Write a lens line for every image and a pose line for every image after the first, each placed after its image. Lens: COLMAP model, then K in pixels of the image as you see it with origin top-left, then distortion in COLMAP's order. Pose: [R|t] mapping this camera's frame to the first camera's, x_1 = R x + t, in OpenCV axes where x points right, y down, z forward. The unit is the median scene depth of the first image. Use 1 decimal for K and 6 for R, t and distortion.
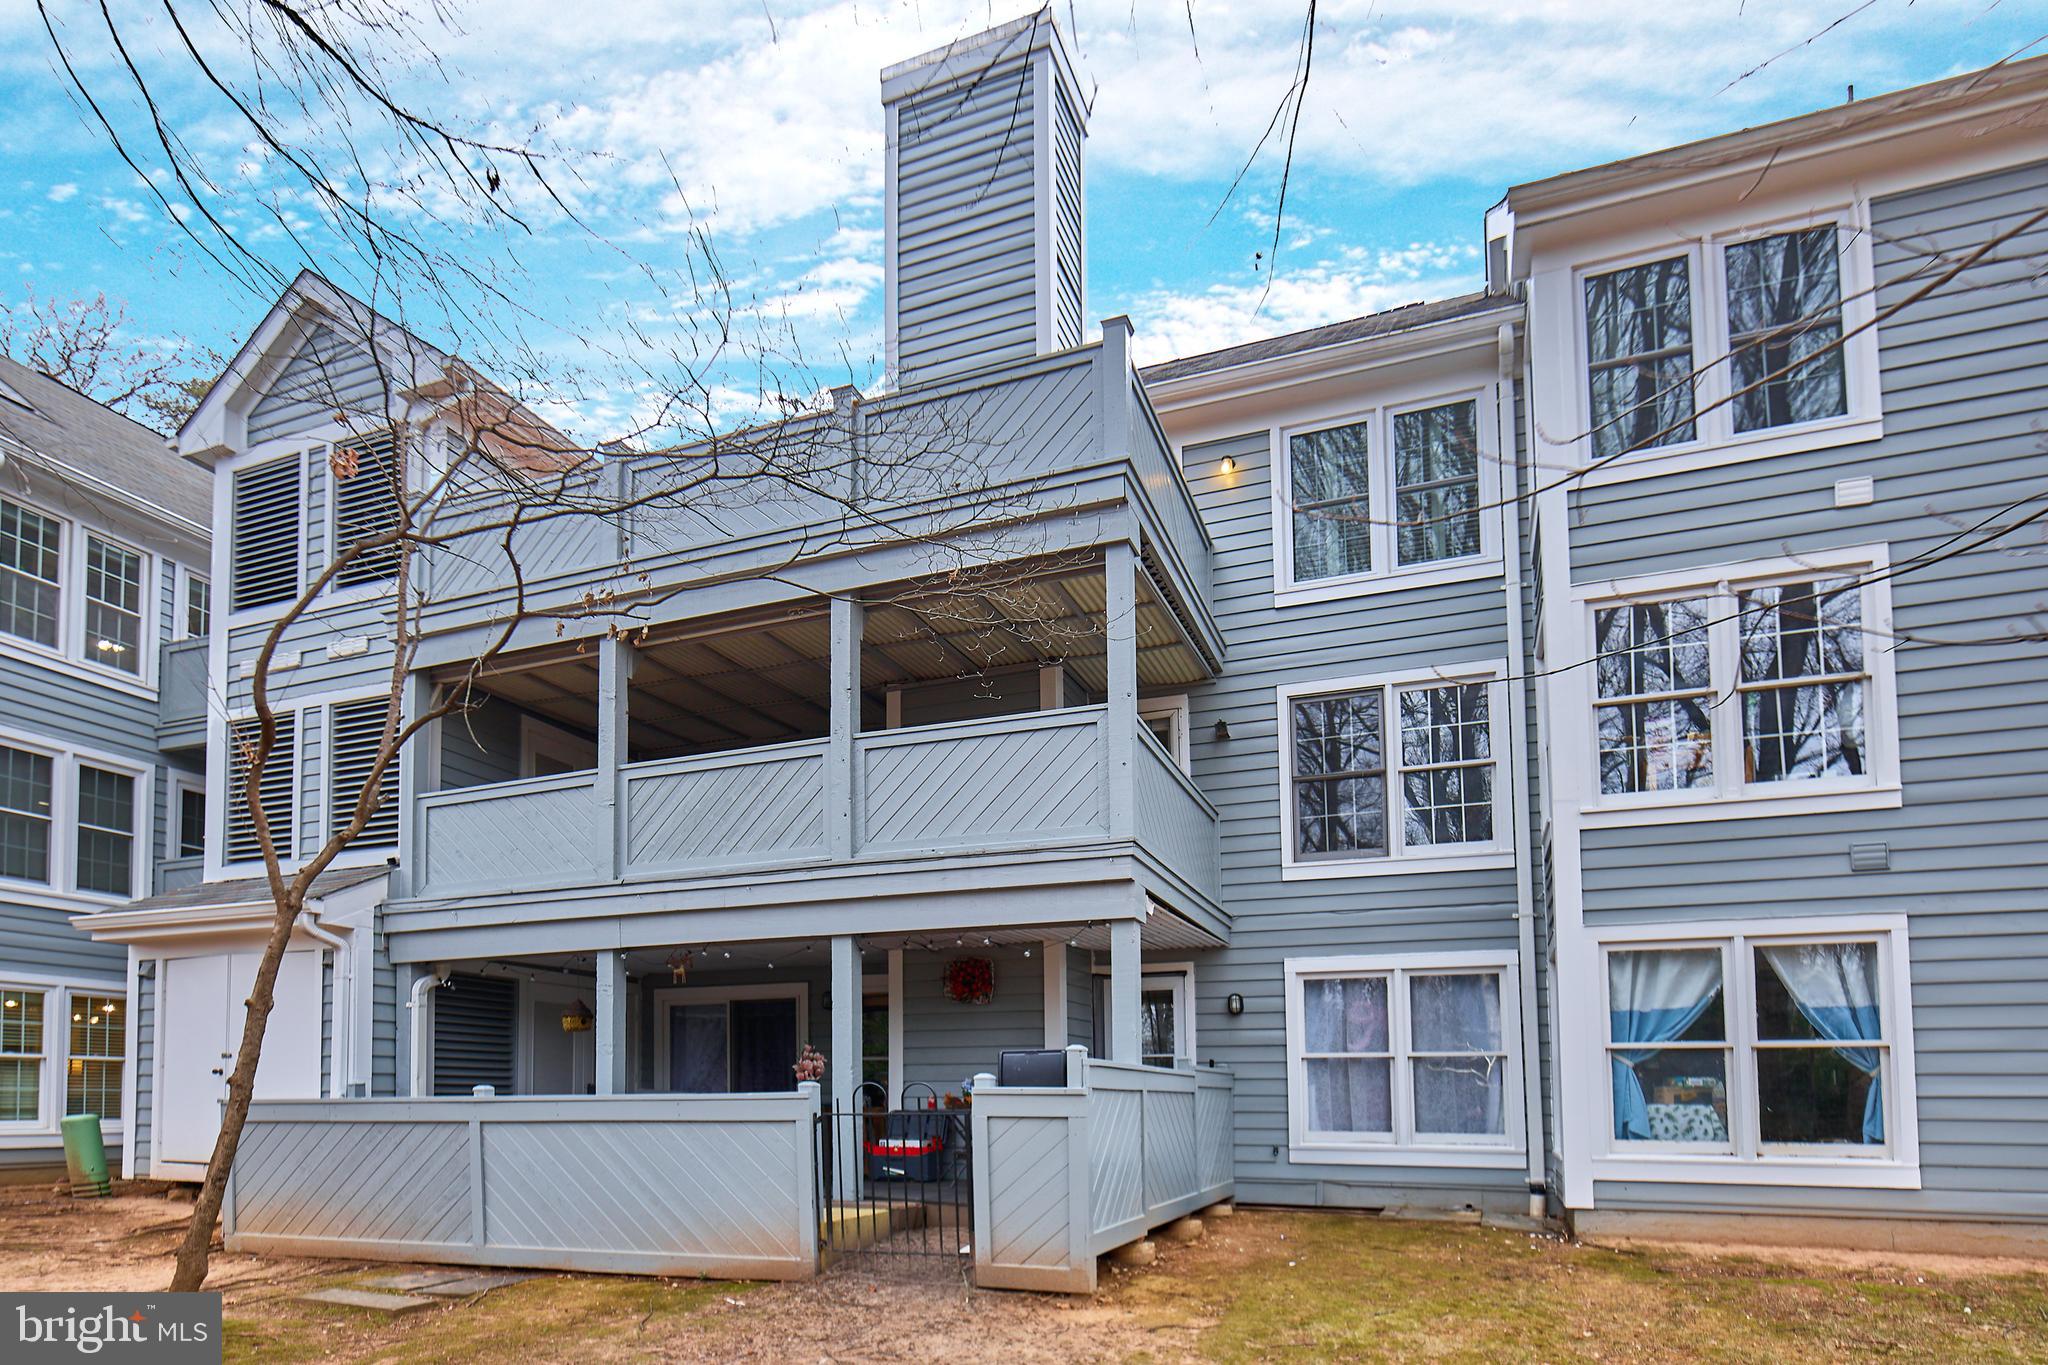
lens RADIAL K [[1010.0, 0, 1024.0], [0, 1010.0, 682.5], [0, 0, 1]] dist [0.001705, 0.000428]
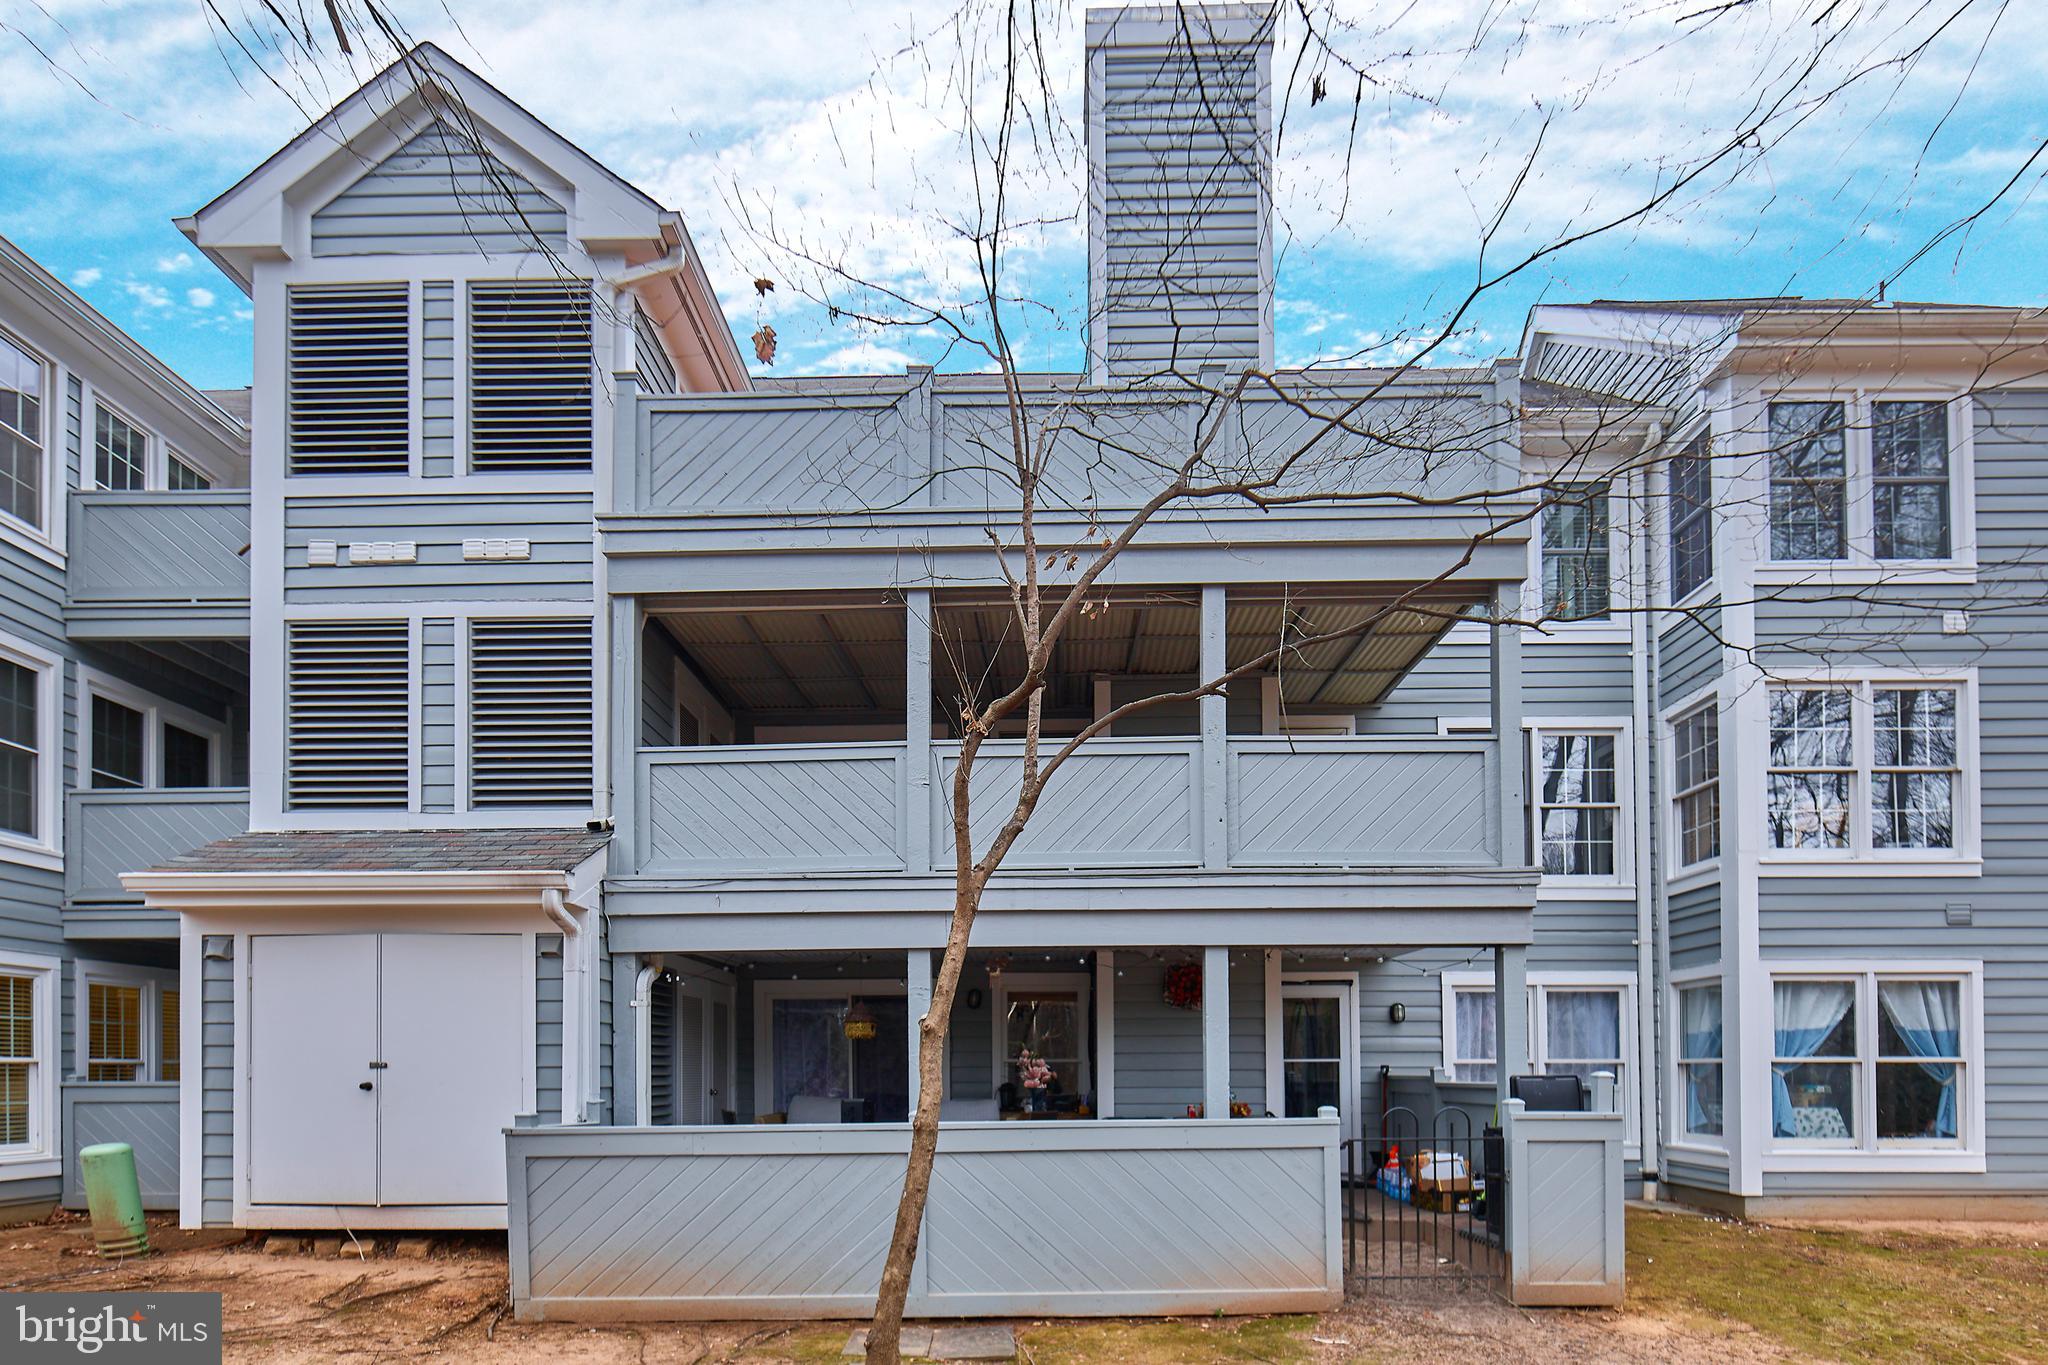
lens RADIAL K [[1007.7, 0, 1023.3], [0, 1007.7, 698.9], [0, 0, 1]] dist [0.002026, 0.000090]
pose [[0.945763, 0.109596, 0.305814, -0.642742], [-0.120862, 0.992504, 0.018091, 0.022200], [-0.301539, -0.054071, 0.951919, 0.152728]]
